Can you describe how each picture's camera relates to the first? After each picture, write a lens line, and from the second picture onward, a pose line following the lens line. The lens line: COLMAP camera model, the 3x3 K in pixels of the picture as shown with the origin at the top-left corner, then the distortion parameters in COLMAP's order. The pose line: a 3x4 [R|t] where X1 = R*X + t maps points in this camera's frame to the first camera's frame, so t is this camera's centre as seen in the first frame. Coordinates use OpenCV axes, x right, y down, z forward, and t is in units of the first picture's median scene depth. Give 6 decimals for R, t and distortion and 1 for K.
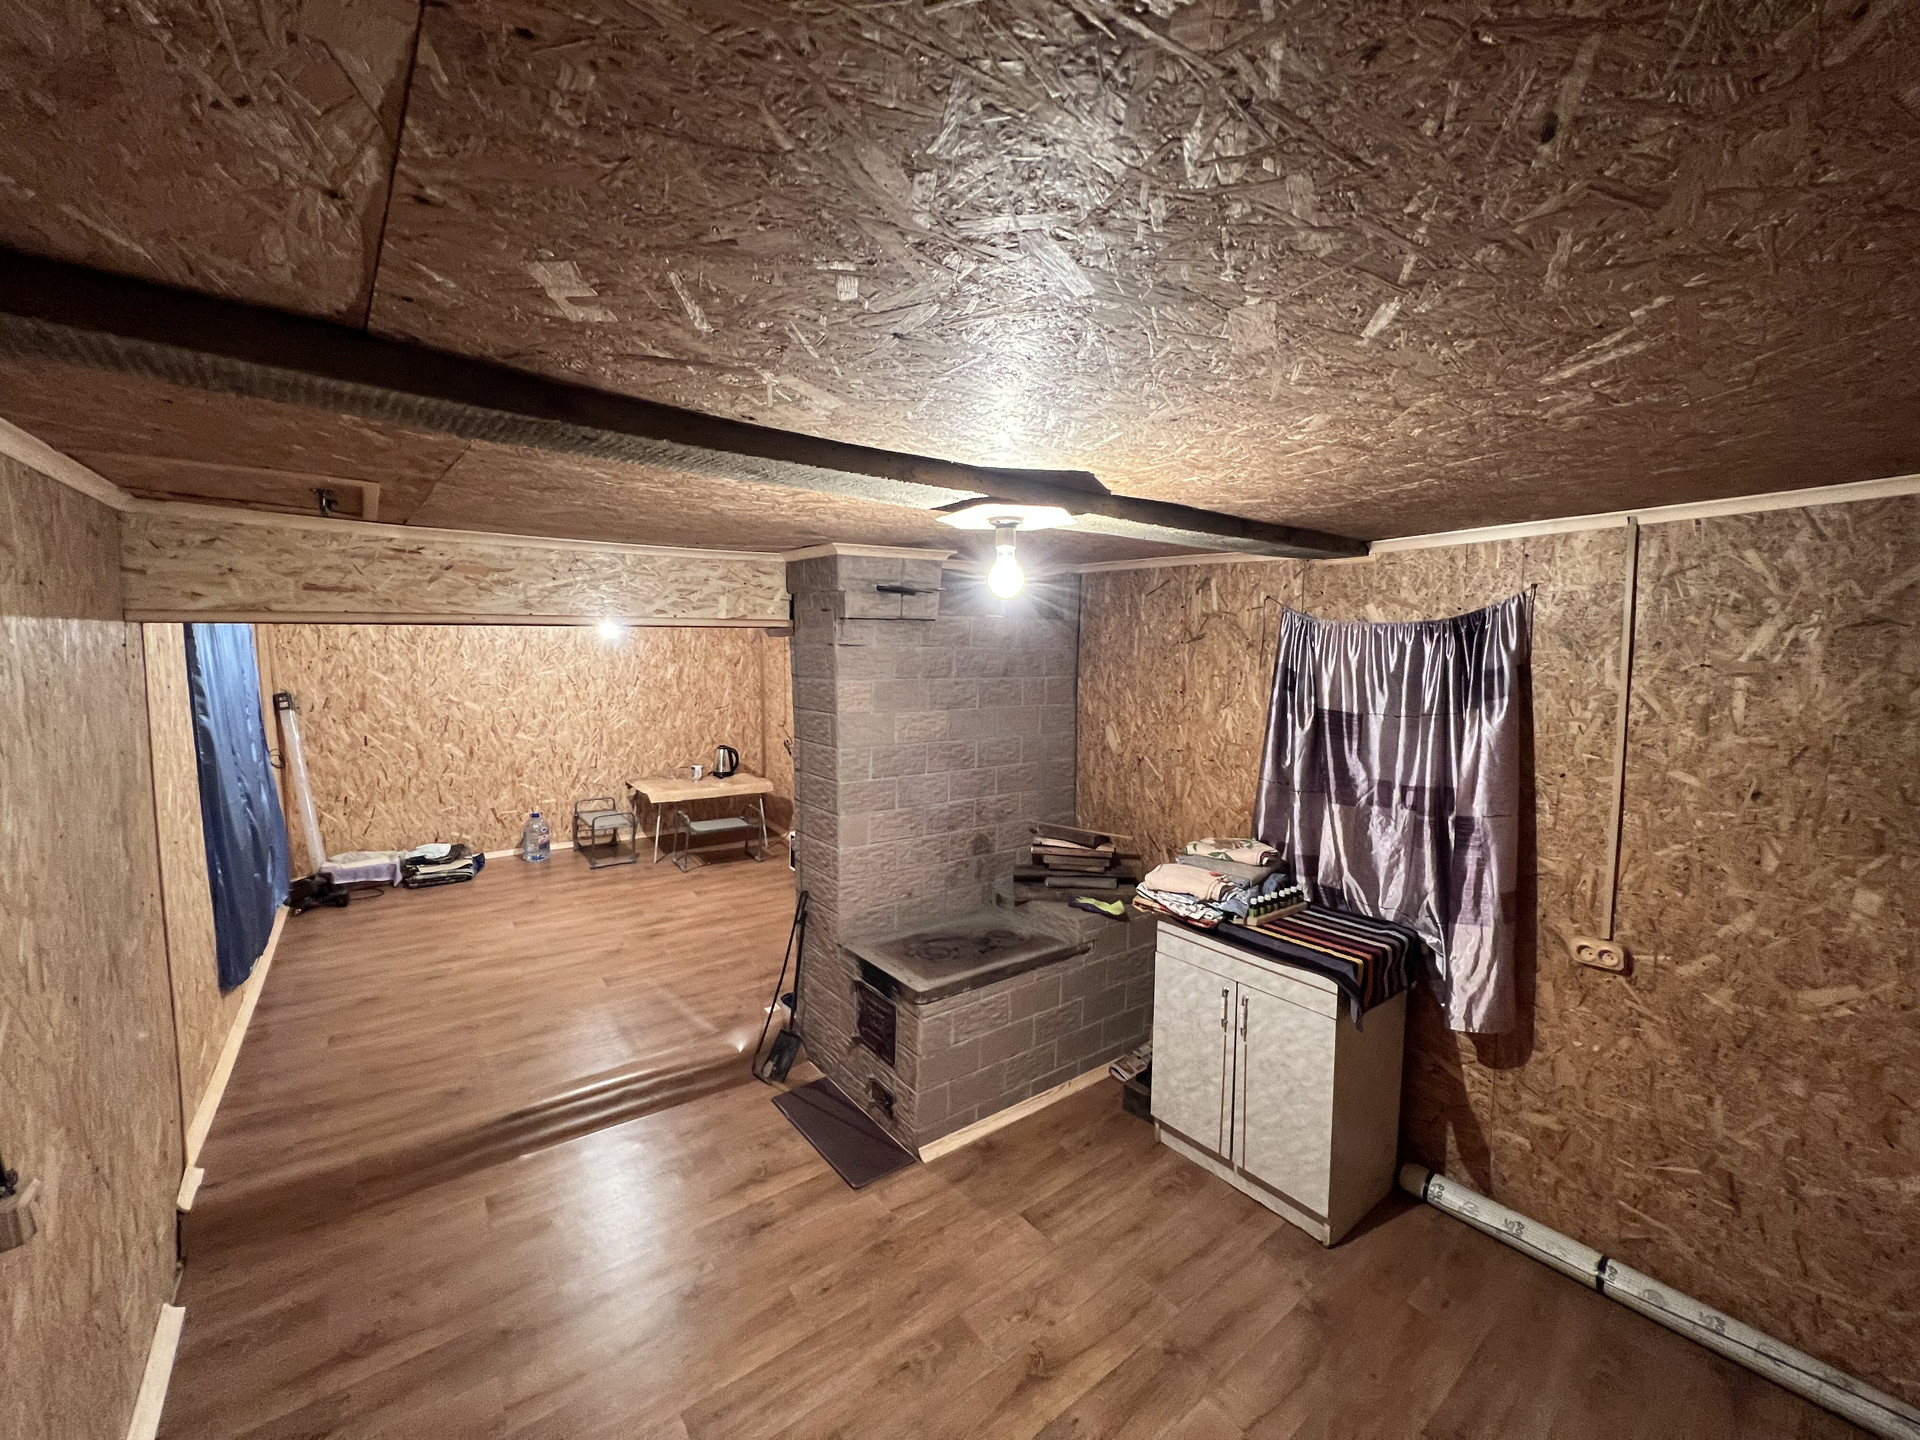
lens RADIAL K [[768.4, 0, 957.5], [0, 768.4, 711.0], [0, 0, 1]] dist [0.001298, -0.000177]
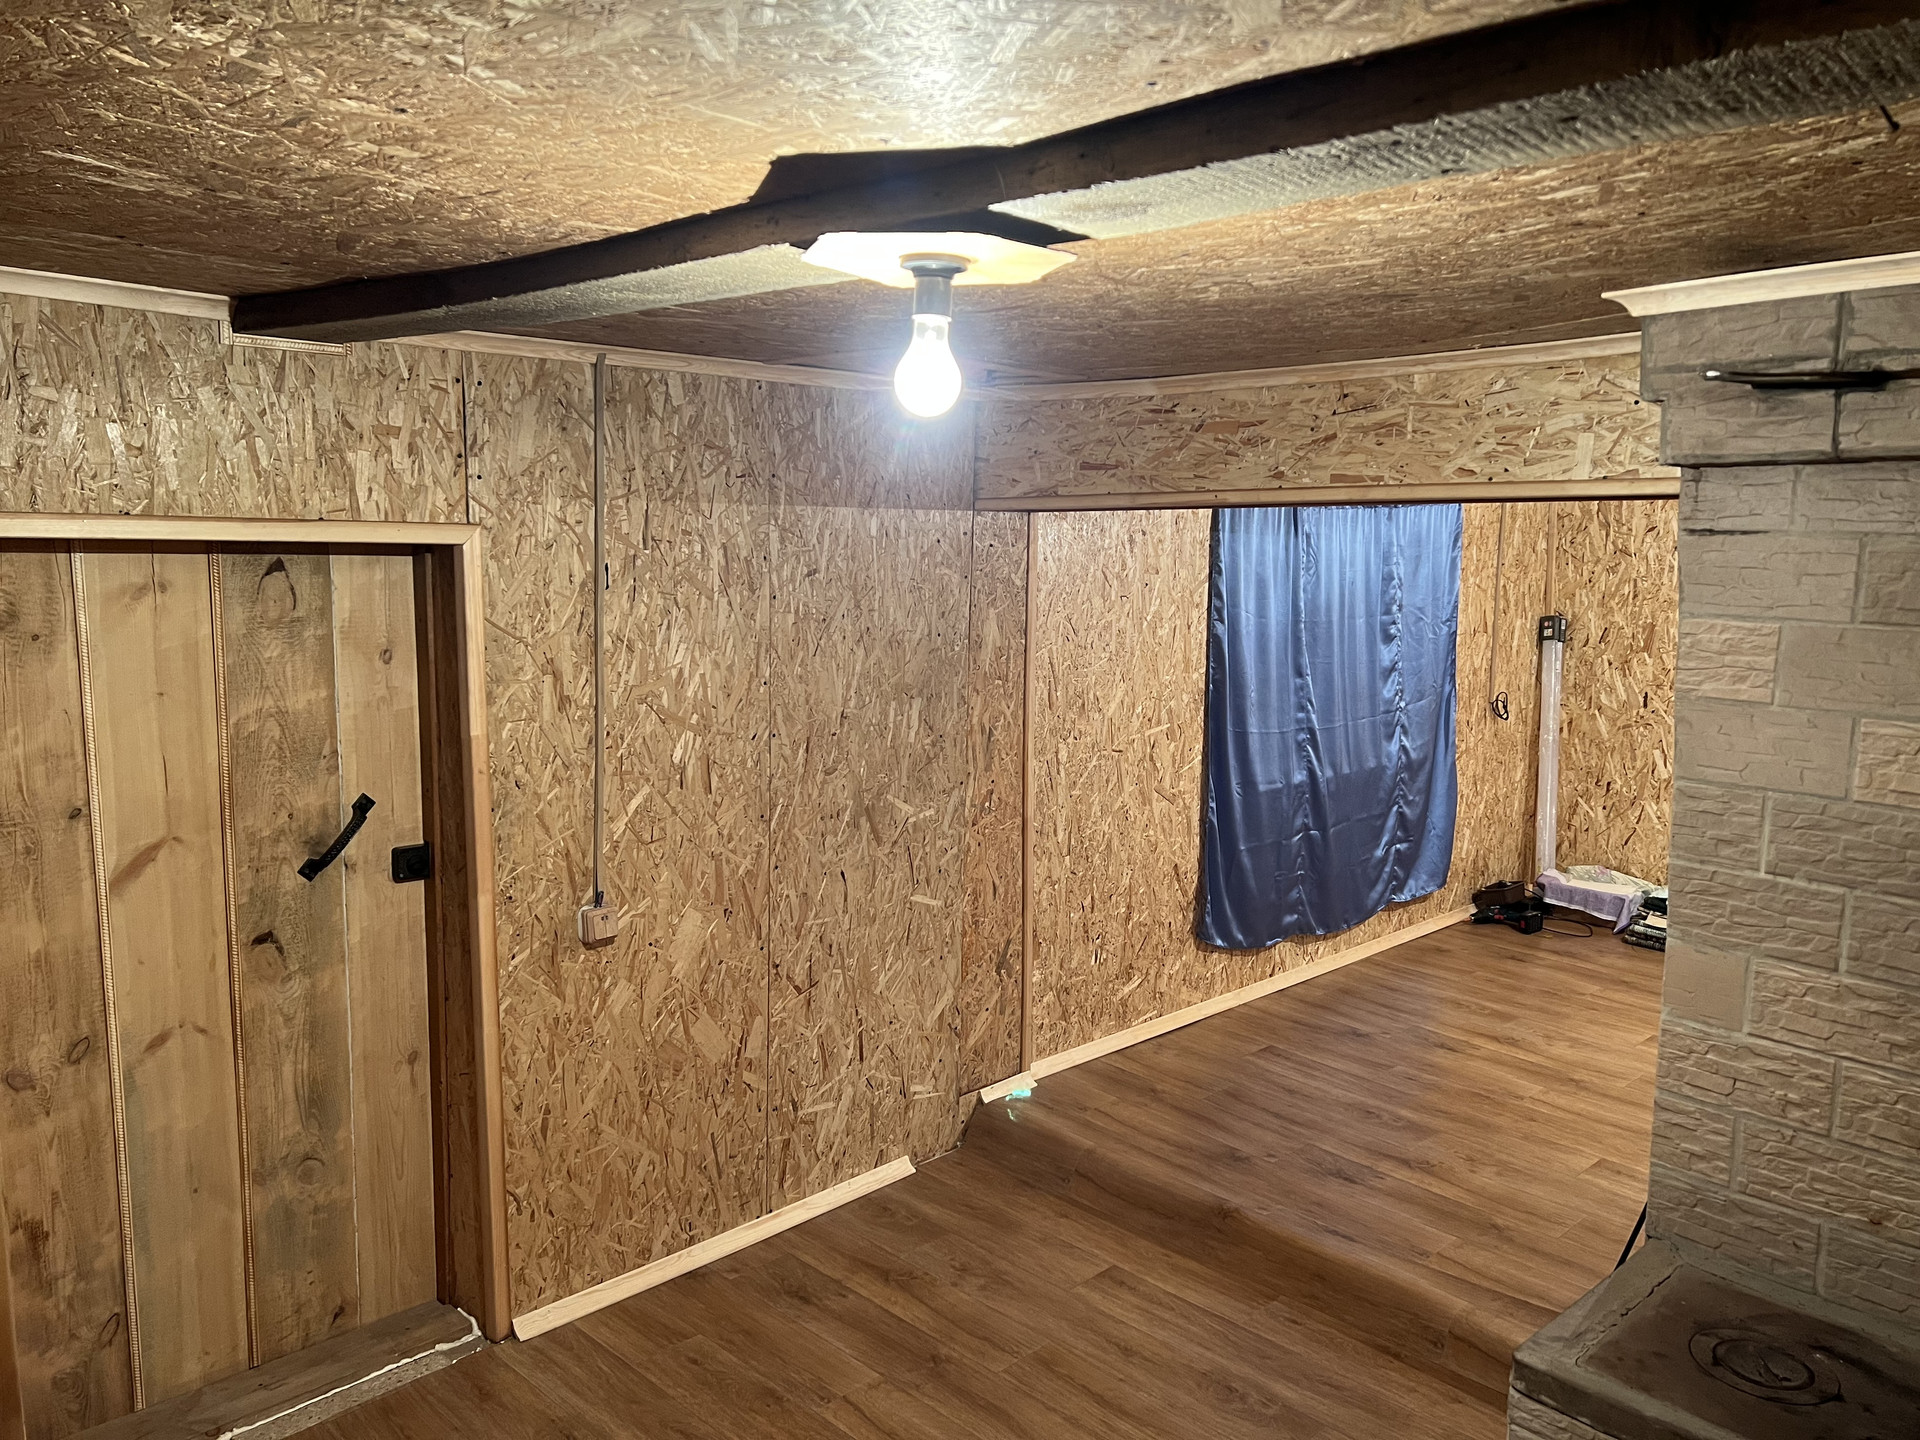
lens RADIAL K [[1434.7, 0, 958.2], [0, 1434.7, 728.0], [0, 0, 1]] dist [0.034966, -0.005459]
pose [[0.131043, 0.125461, -0.983406, 0.572283], [-0.099462, 0.988619, 0.112872, -0.028811], [0.986375, 0.083020, 0.142030, 0.493574]]
